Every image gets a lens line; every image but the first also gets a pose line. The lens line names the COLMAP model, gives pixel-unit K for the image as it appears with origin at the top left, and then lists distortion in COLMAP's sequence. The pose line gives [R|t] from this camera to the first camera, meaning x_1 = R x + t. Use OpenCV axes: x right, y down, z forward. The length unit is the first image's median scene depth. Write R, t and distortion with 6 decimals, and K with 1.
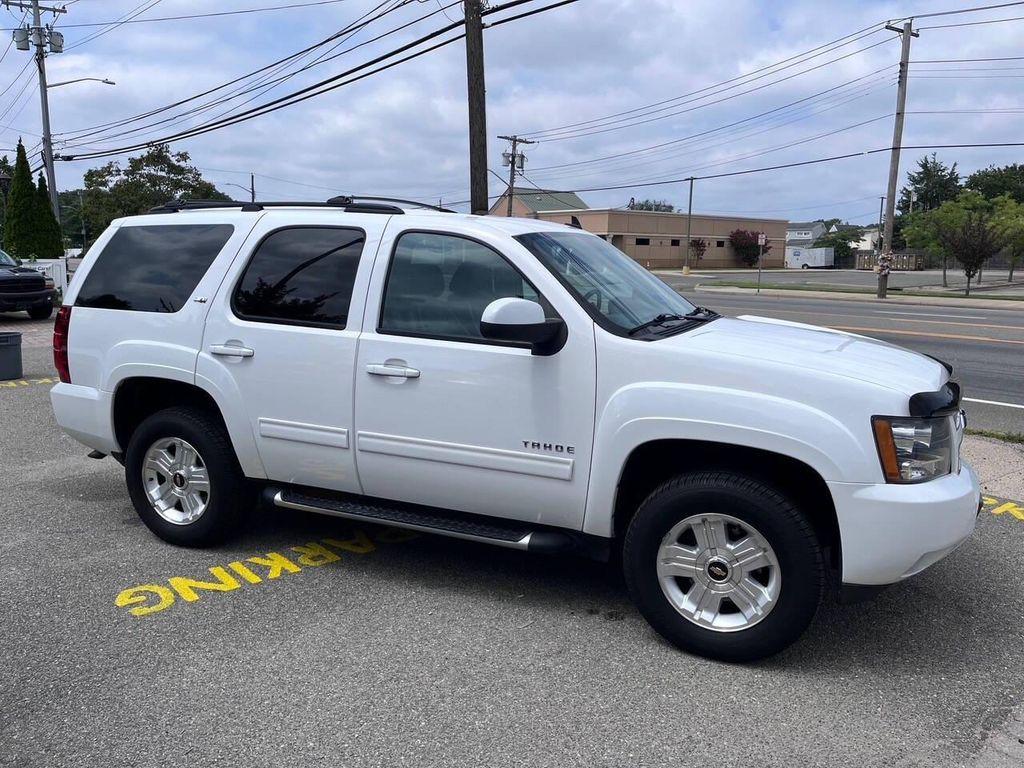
lens RADIAL K [[759.4, 0, 520.3], [0, 759.4, 379.7], [0, 0, 1]] dist [0.075253, -0.104509]
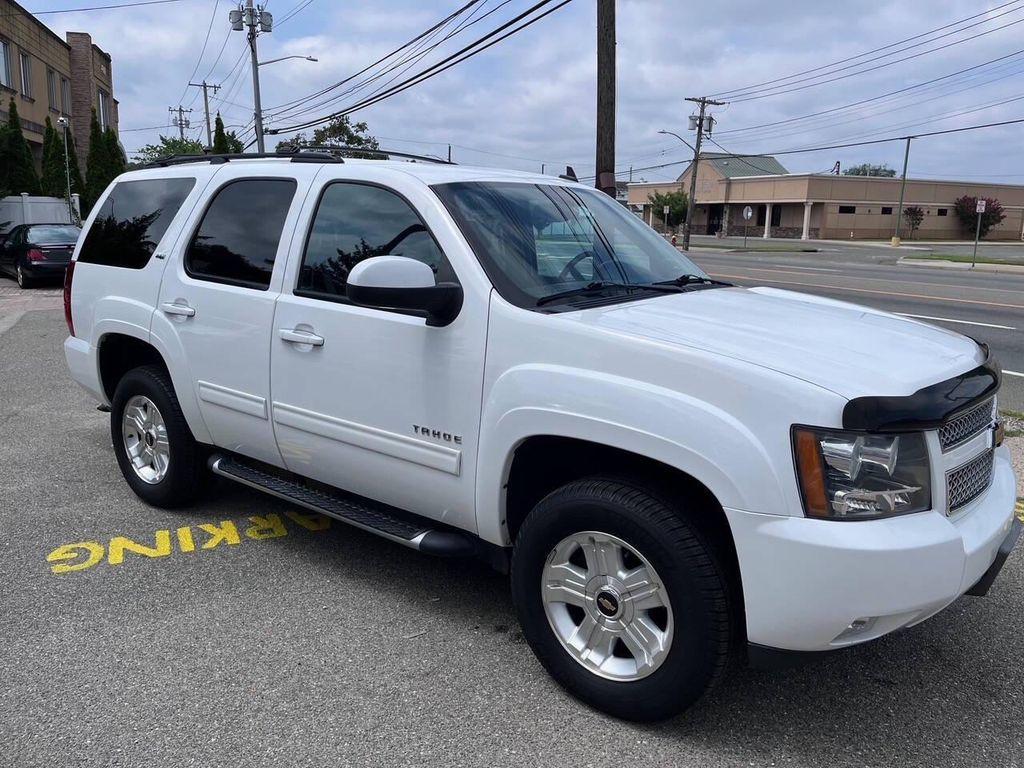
lens RADIAL K [[759.4, 0, 520.3], [0, 759.4, 379.7], [0, 0, 1]] dist [0.075253, -0.104509]
pose [[0.969791, 0.054061, -0.237871, 0.270318], [-0.044857, 0.998027, 0.043940, -0.011480], [0.239777, -0.031943, 0.970302, 0.164817]]
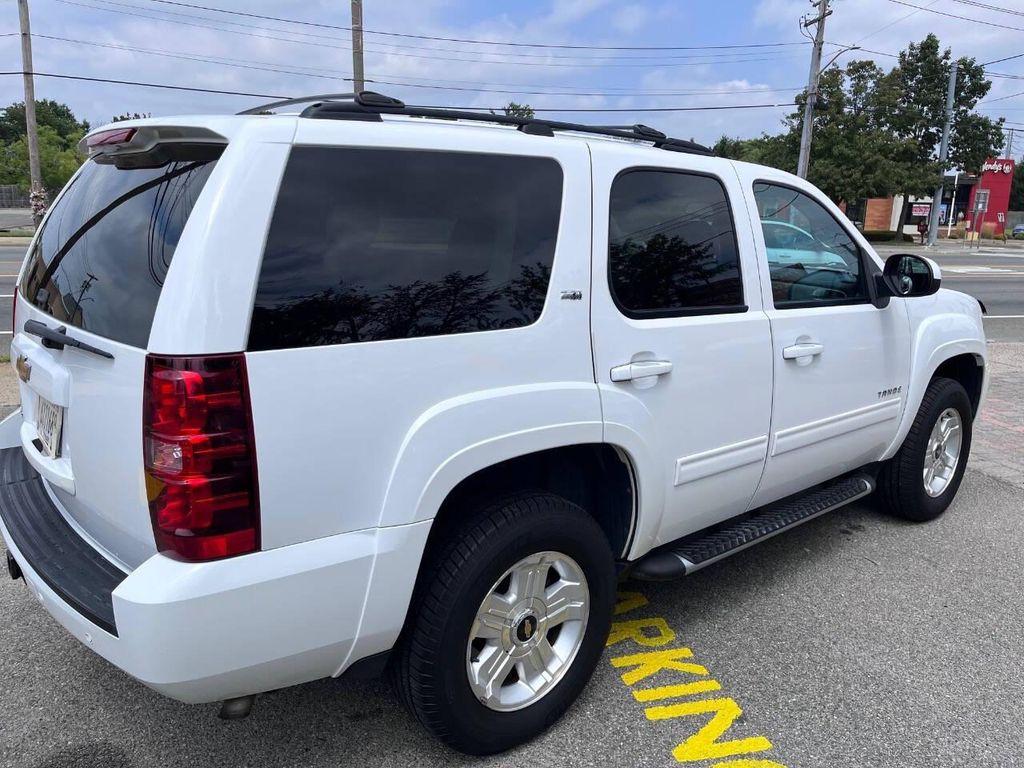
lens RADIAL K [[762.4, 0, 518.1], [0, 762.4, 382.8], [0, 0, 1]] dist [0.076201, -0.112237]
pose [[0.451521, -0.199613, 0.869646, -0.951719], [0.128506, 0.979041, 0.158003, -0.136909], [-0.882958, 0.040413, 0.467709, 0.793110]]
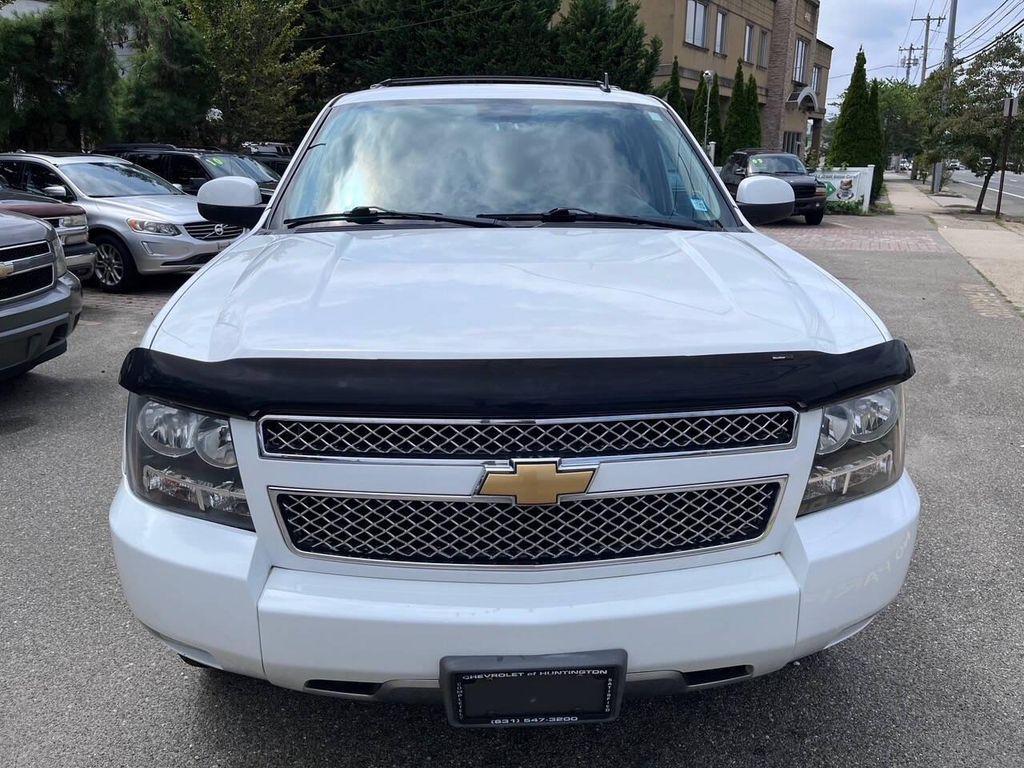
lens RADIAL K [[762.4, 0, 518.1], [0, 762.4, 382.8], [0, 0, 1]] dist [0.076201, -0.112237]
pose [[0.451597, 0.233502, -0.861125, 0.806541], [-0.136428, 0.971869, 0.191985, -0.073183], [0.881730, 0.030782, 0.470749, 0.700356]]
